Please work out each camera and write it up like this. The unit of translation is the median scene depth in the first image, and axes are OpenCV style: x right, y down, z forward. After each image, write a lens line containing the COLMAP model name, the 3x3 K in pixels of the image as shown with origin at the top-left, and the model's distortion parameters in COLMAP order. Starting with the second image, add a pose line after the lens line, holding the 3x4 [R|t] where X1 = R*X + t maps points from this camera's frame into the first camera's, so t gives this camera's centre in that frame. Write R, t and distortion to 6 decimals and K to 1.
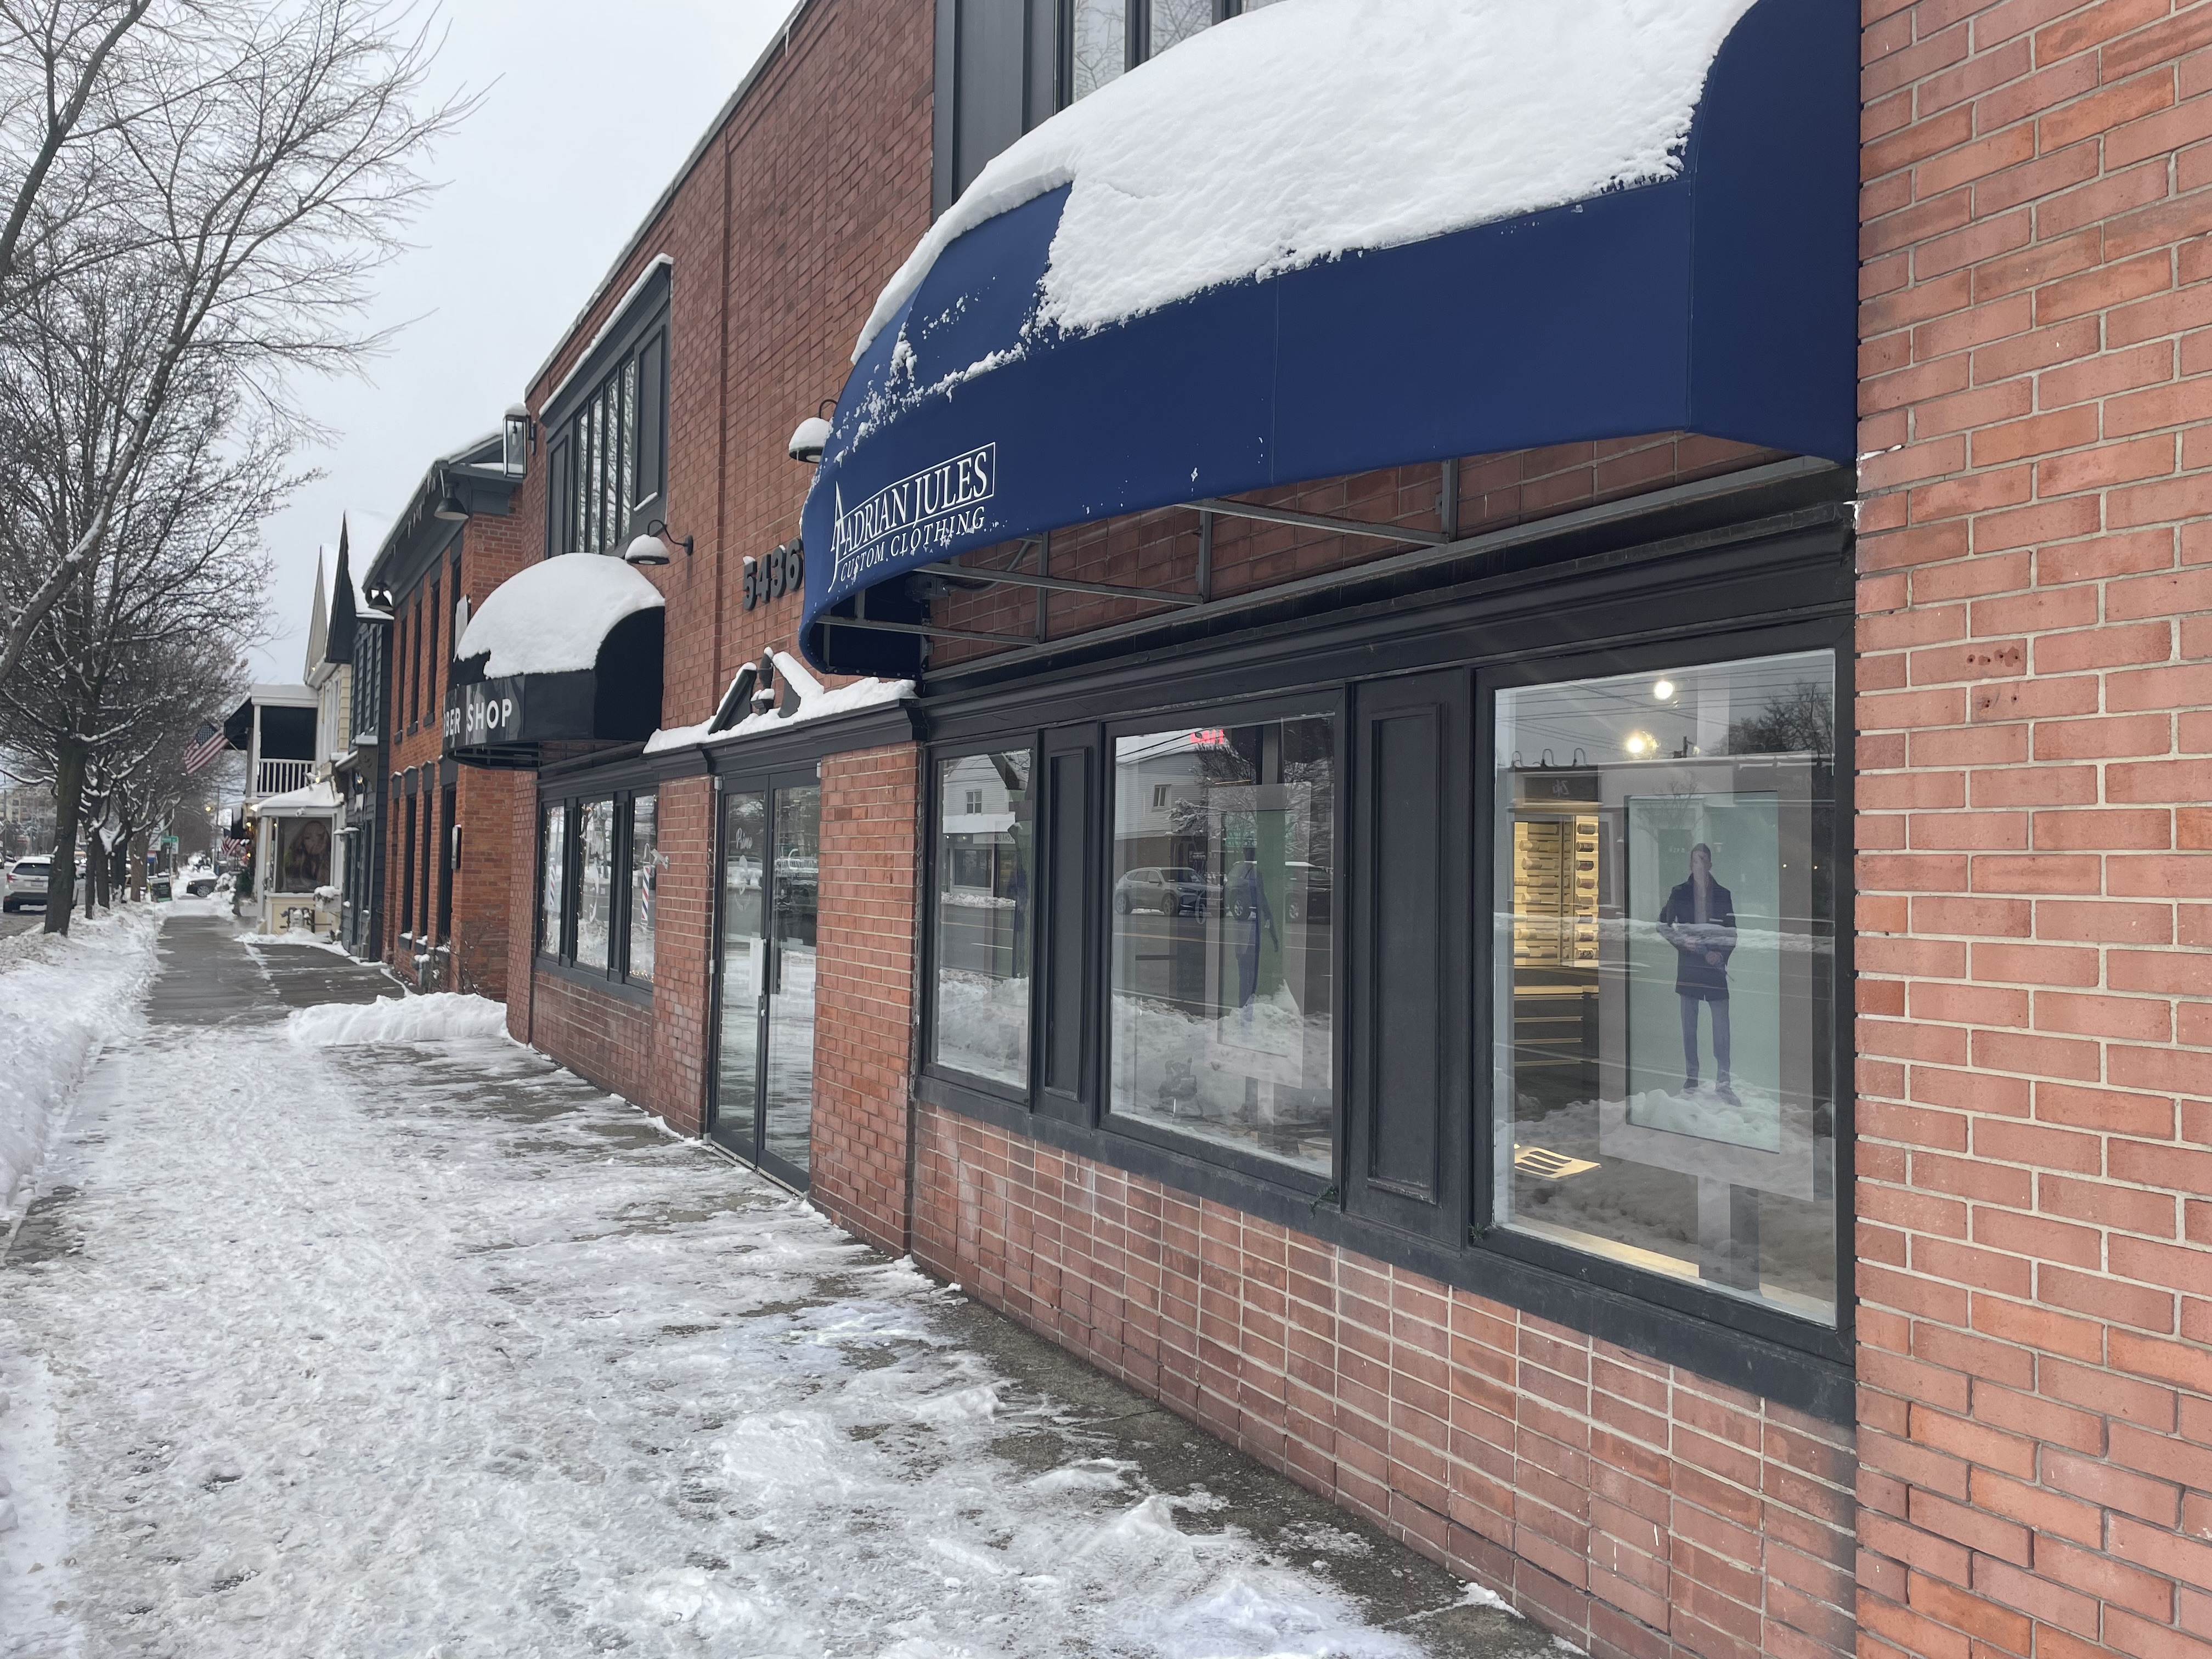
lens RADIAL K [[1671.7, 0, 1106.0], [0, 1671.7, 829.5], [0, 0, 1]] dist [0.129139, -0.147713]
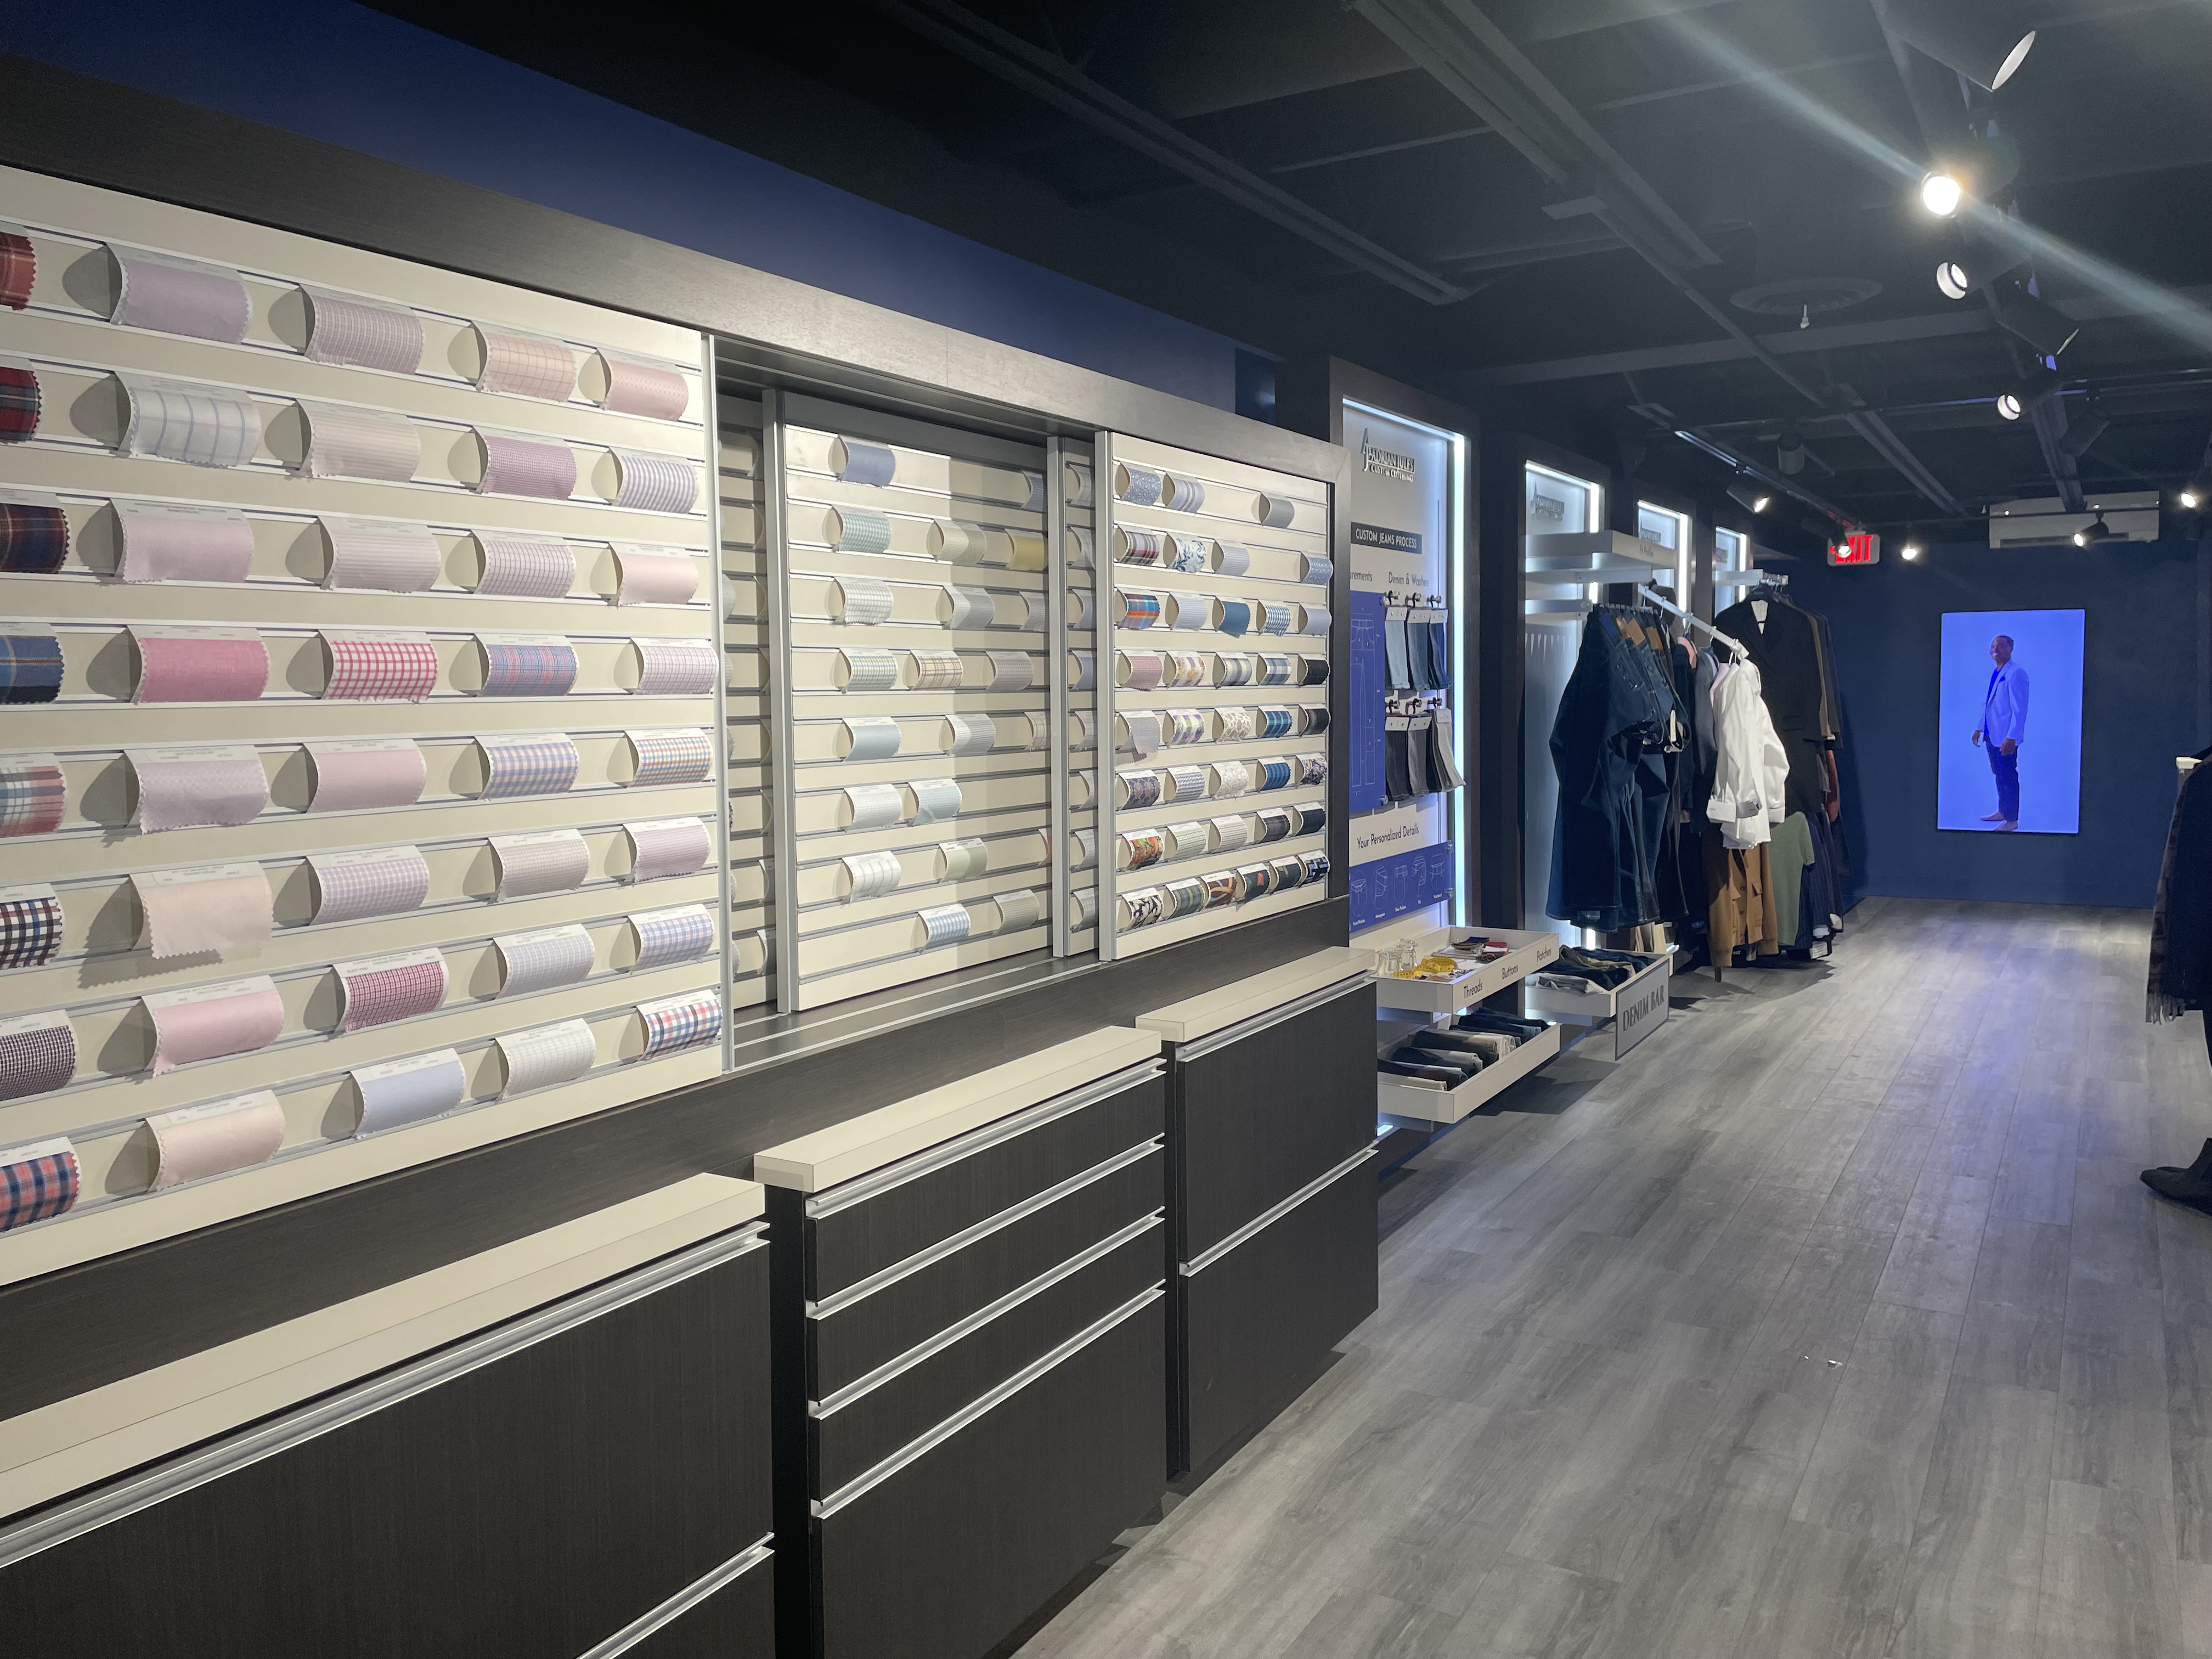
lens RADIAL K [[1671.7, 0, 1106.0], [0, 1671.7, 829.5], [0, 0, 1]] dist [0.129139, -0.147713]
pose [[0.857894, -0.070975, 0.508902, 0.128253], [0.014476, 0.993360, 0.114137, 0.025322], [-0.513623, -0.090551, 0.853224, 0.747852]]
